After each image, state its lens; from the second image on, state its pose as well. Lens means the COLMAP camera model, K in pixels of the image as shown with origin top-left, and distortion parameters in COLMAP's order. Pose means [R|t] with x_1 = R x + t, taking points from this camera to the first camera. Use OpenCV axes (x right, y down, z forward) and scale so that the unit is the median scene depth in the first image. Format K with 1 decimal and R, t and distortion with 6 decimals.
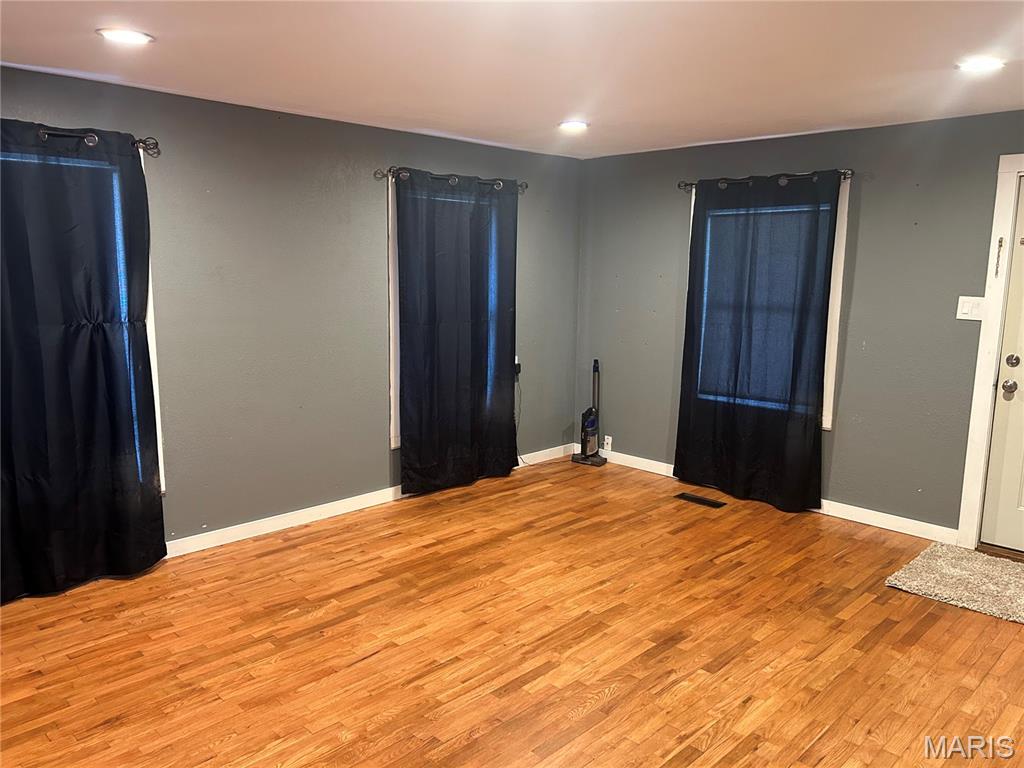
lens RADIAL K [[772.2, 0, 508.4], [0, 772.2, 384.0], [0, 0, 1]] dist [0.078217, -0.072412]
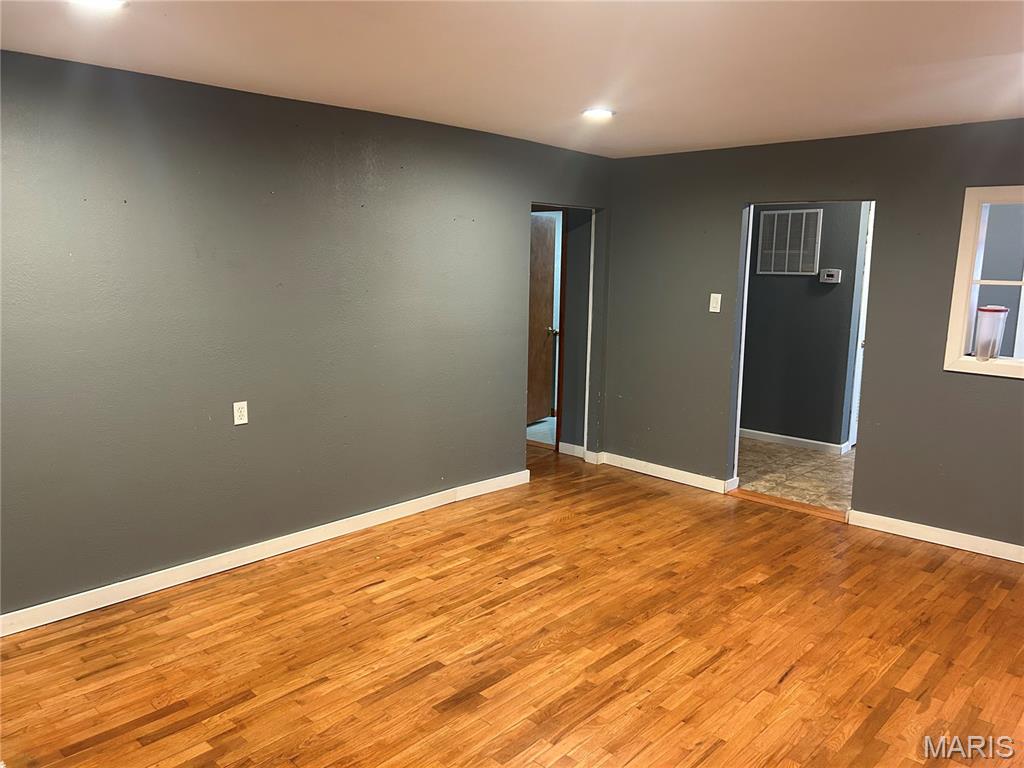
lens RADIAL K [[772.2, 0, 512.9], [0, 772.2, 383.0], [0, 0, 1]] dist [0.078217, -0.072412]
pose [[-0.999375, -0.023259, -0.026637, 0.142373], [-0.030608, 0.946191, 0.322157, -0.222162], [0.017711, 0.322771, -0.946312, 1.337881]]
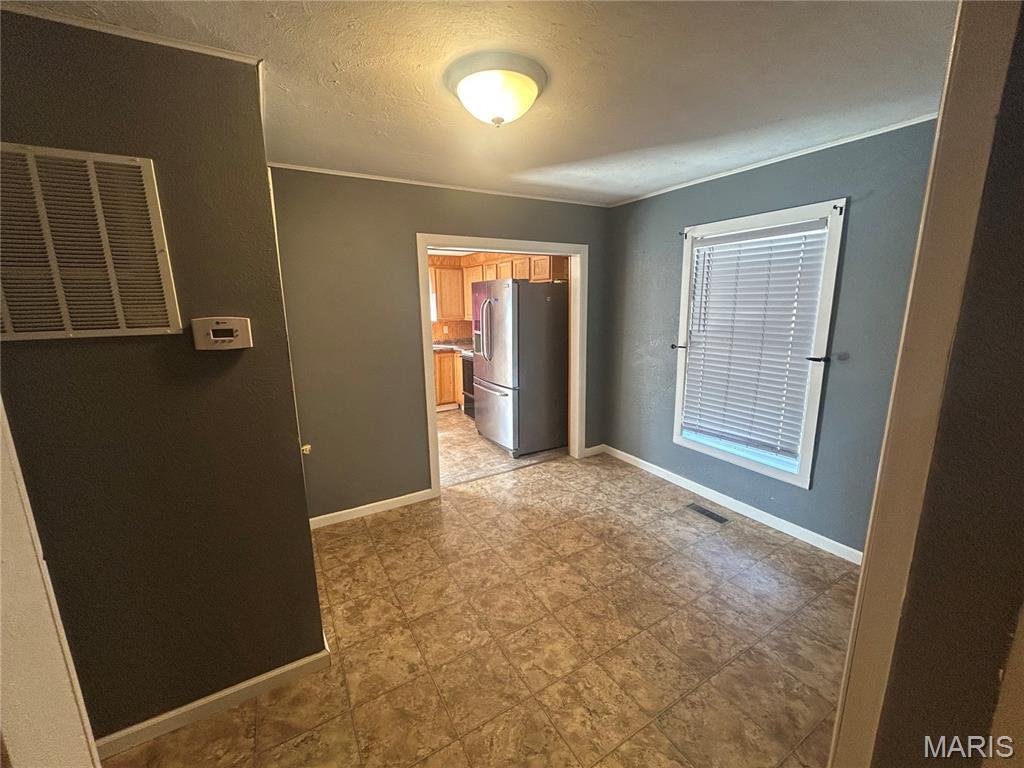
lens RADIAL K [[413.3, 0, 515.5], [0, 413.3, 380.2], [0, 0, 1]] dist [-0.000258, 0.000291]
pose [[-0.245753, 0.170970, -0.954136, -0.241664], [-0.149016, 0.965958, 0.211470, -0.017194], [0.957810, 0.194151, -0.211910, 0.143421]]
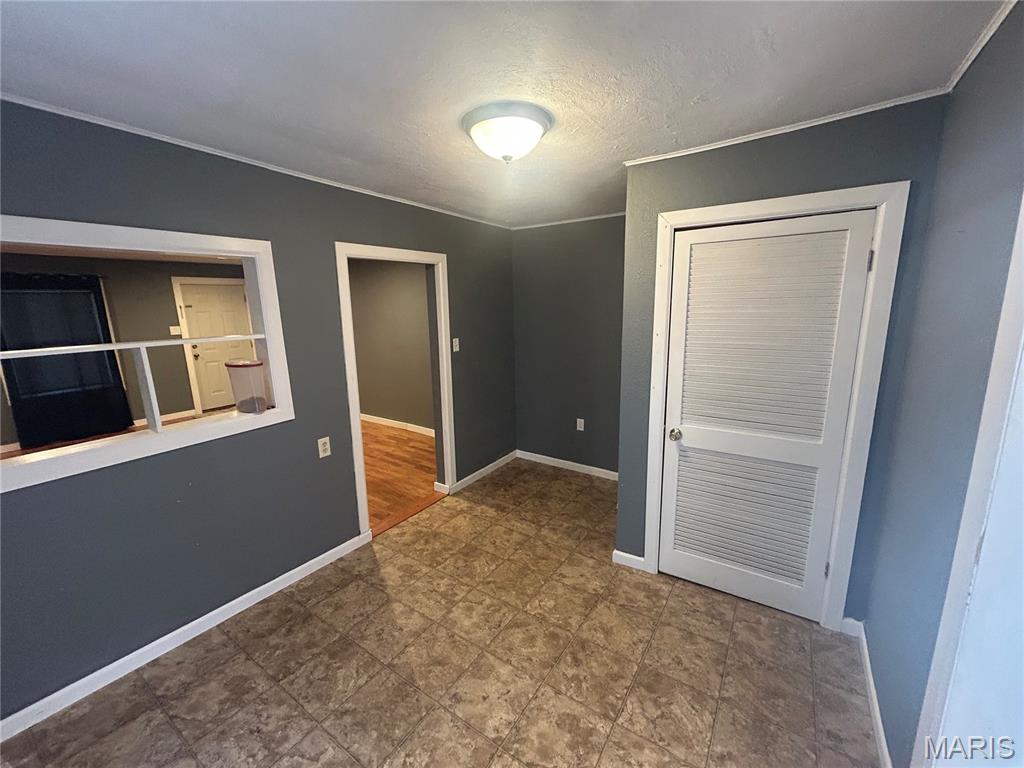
lens RADIAL K [[413.3, 0, 507.6], [0, 413.3, 386.3], [0, 0, 1]] dist [-0.000258, 0.000291]
pose [[-0.180268, -0.201210, 0.962818, -1.081691], [0.180006, 0.955575, 0.233398, -0.038031], [-0.967006, 0.215387, -0.136040, 0.107027]]
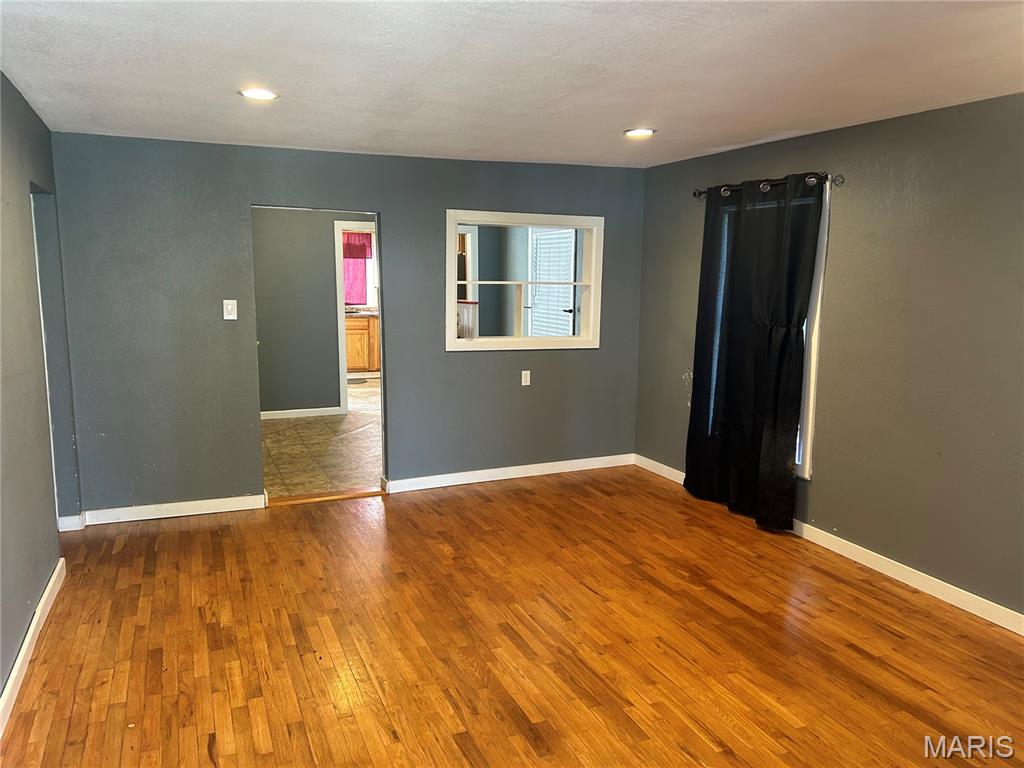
lens RADIAL K [[772.2, 0, 506.5], [0, 772.2, 383.5], [0, 0, 1]] dist [0.078217, -0.072412]
pose [[-0.380377, 0.119369, -0.917096, 0.720046], [-0.166004, 0.966717, 0.194679, -0.138941], [0.909811, 0.226293, -0.347901, 0.917876]]
